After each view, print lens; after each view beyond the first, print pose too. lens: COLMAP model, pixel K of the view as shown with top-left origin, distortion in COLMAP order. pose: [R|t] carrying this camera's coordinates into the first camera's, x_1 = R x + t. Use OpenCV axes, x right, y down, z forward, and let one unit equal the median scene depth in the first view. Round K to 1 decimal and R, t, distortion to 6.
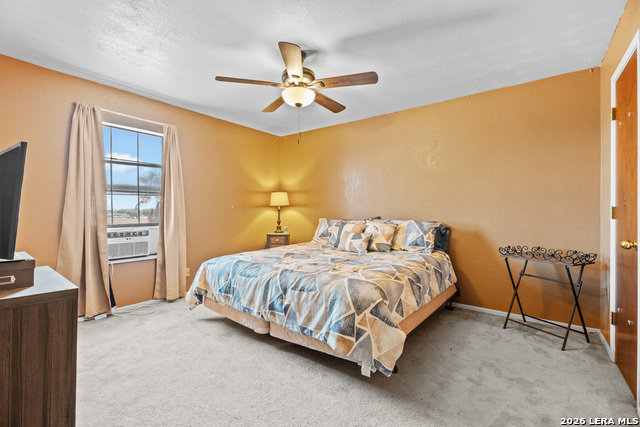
lens RADIAL K [[287.8, 0, 319.7], [0, 287.8, 209.4], [0, 0, 1]] dist [0.002153, 0.000796]
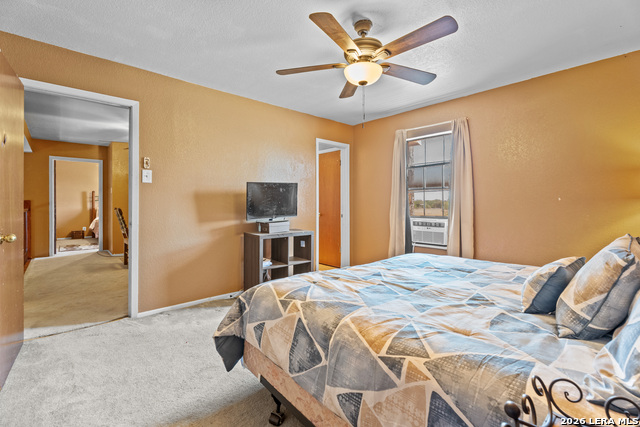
lens RADIAL K [[289.5, 0, 317.9], [0, 289.5, 202.8], [0, 0, 1]] dist [0.001178, 0.000495]
pose [[-0.188472, -0.005841, -0.982061, 0.617681], [-0.001352, 0.999983, -0.005689, 0.004981], [0.982078, 0.000256, -0.188477, 0.795727]]
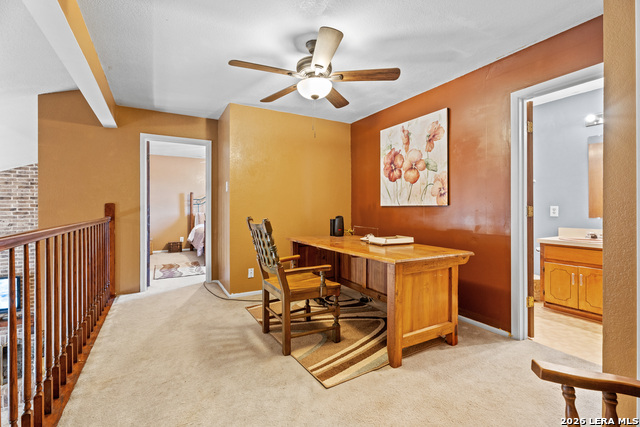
lens RADIAL K [[287.8, 0, 319.7], [0, 287.8, 209.4], [0, 0, 1]] dist [0.002153, 0.000796]
pose [[-0.391969, 0.000199, -0.919978, 0.440262], [-0.002833, 0.999995, 0.001423, 0.004192], [0.919974, 0.003164, -0.391966, 0.567988]]
